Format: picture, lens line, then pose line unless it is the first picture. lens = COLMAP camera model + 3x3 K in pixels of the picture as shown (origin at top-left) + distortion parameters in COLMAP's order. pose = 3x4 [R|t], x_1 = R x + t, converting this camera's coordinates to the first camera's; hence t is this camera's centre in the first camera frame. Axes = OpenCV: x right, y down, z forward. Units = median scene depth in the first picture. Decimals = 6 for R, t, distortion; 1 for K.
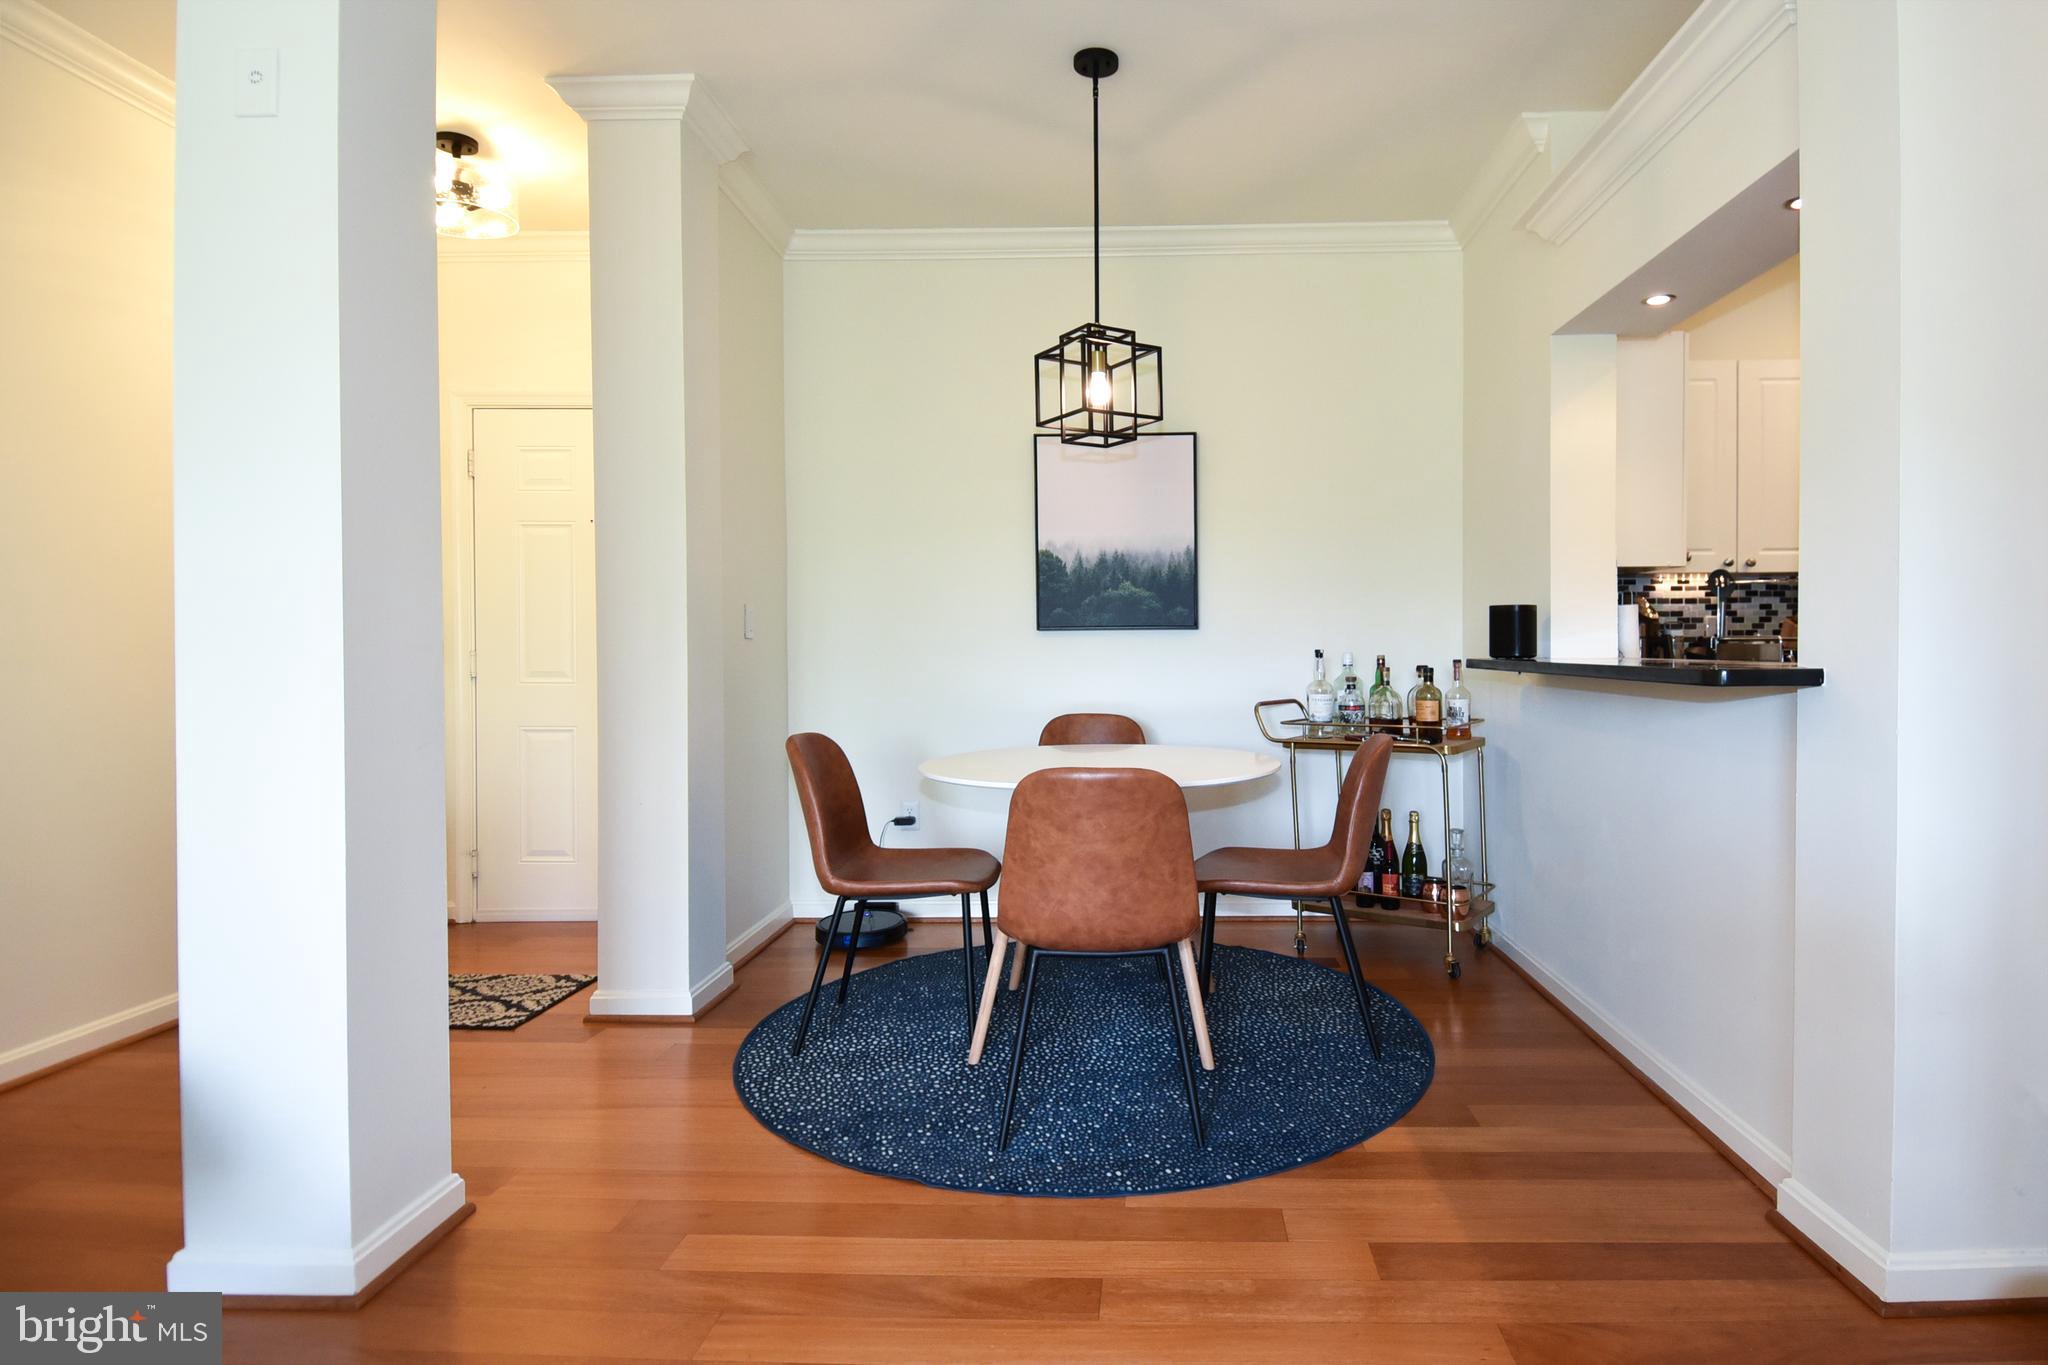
lens RADIAL K [[1065.9, 0, 1019.5], [0, 1065.9, 643.8], [0, 0, 1]] dist [-0.033213, -0.012837]
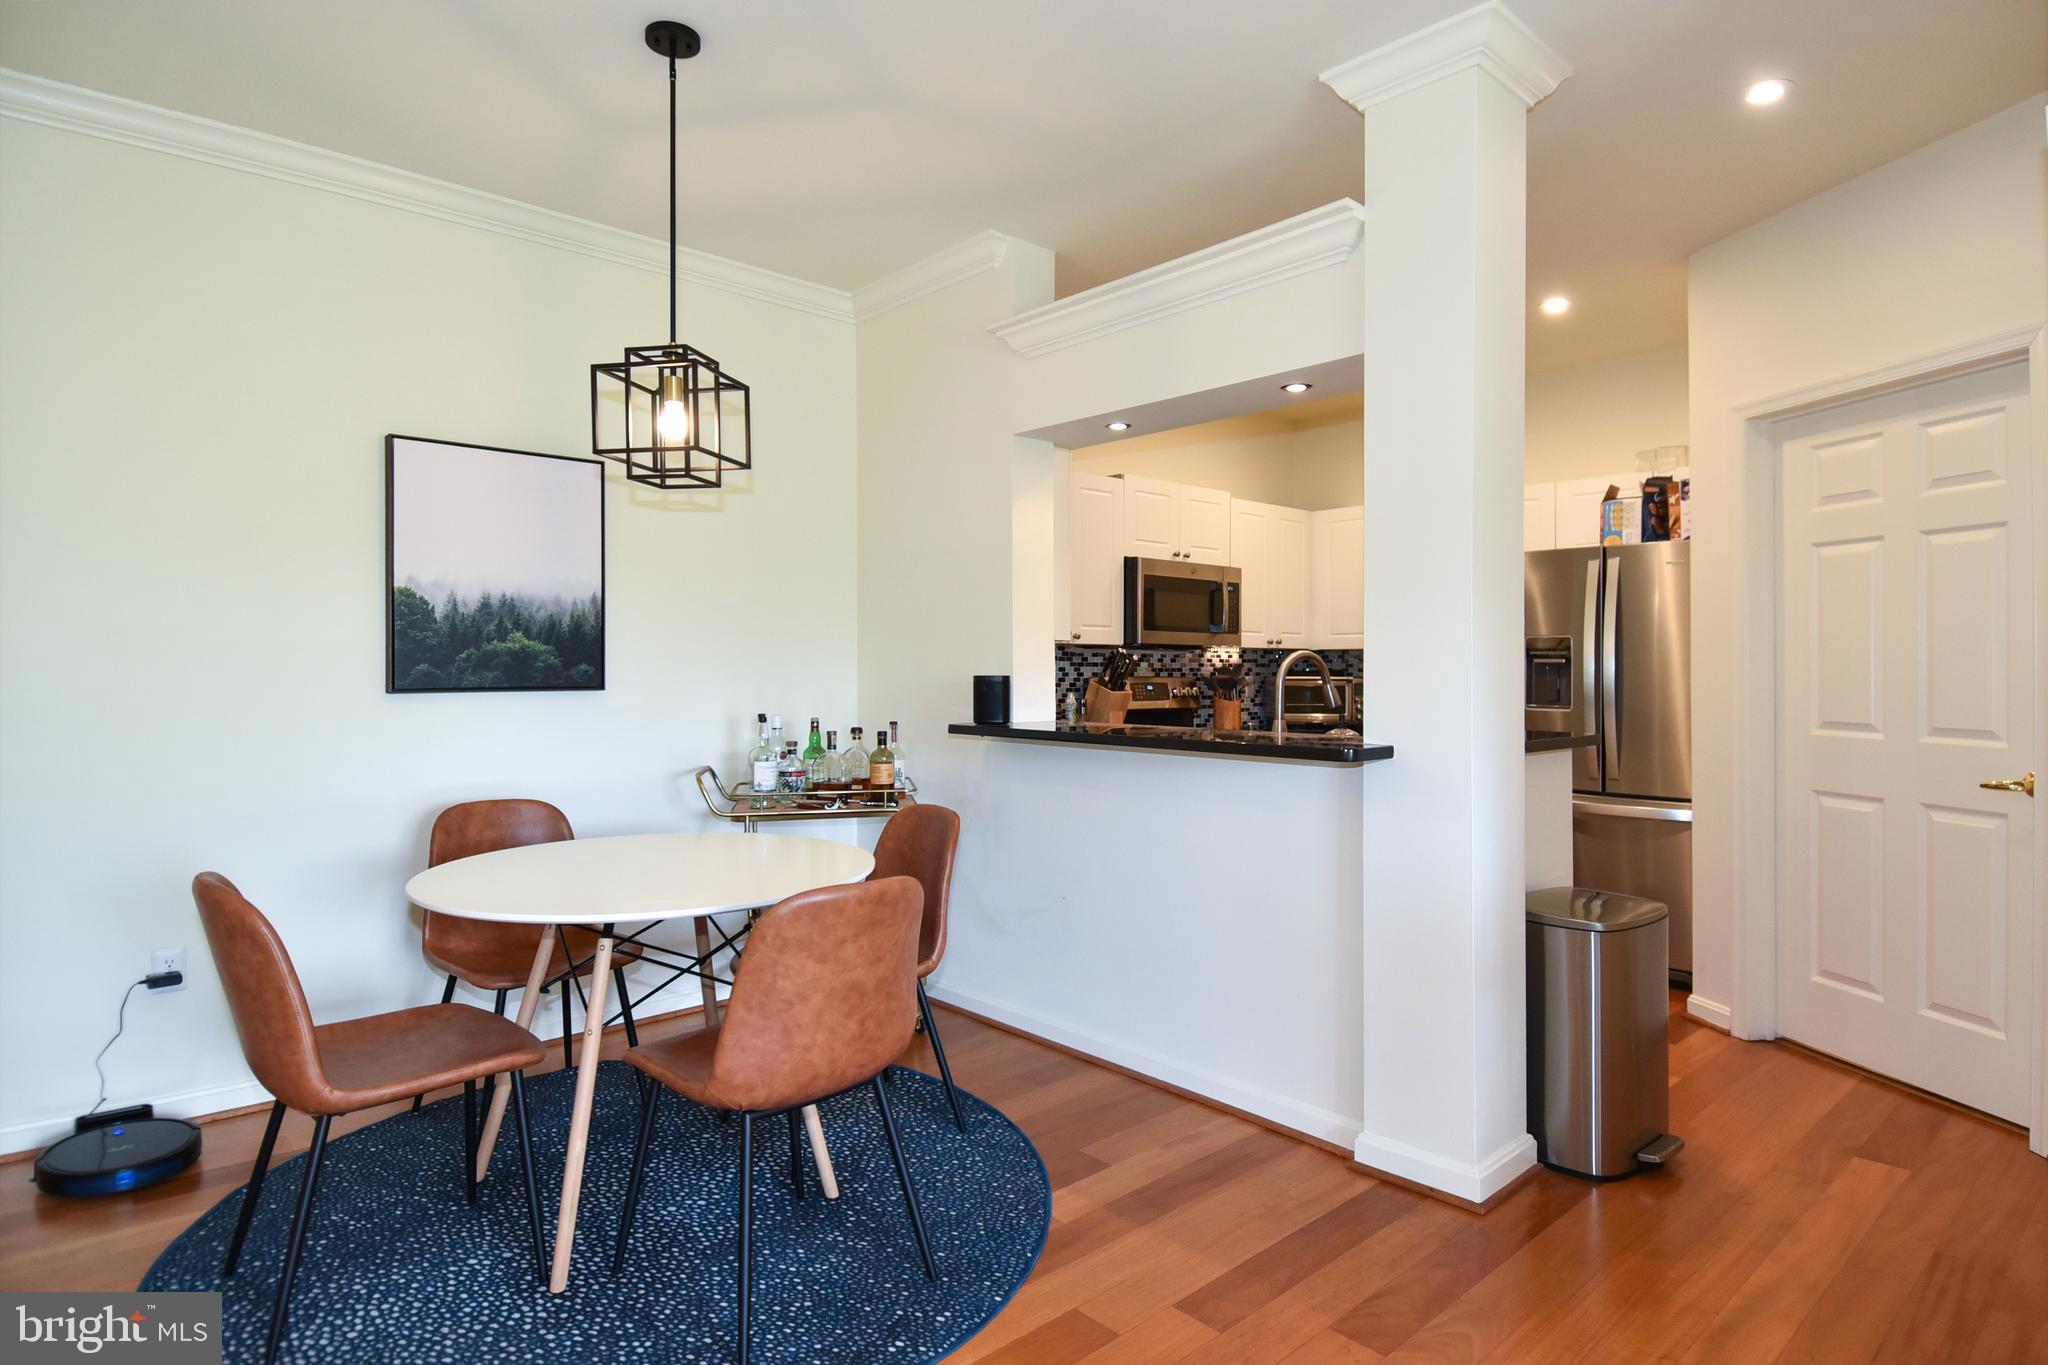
lens RADIAL K [[1112.9, 0, 1026.6], [0, 1112.9, 659.4], [0, 0, 1]] dist [0.043446, -0.068012]
pose [[0.694515, 0.011782, 0.719381, -0.365547], [-0.002063, 0.999894, -0.014385, -0.039731], [-0.719475, 0.008506, 0.694466, 0.194346]]
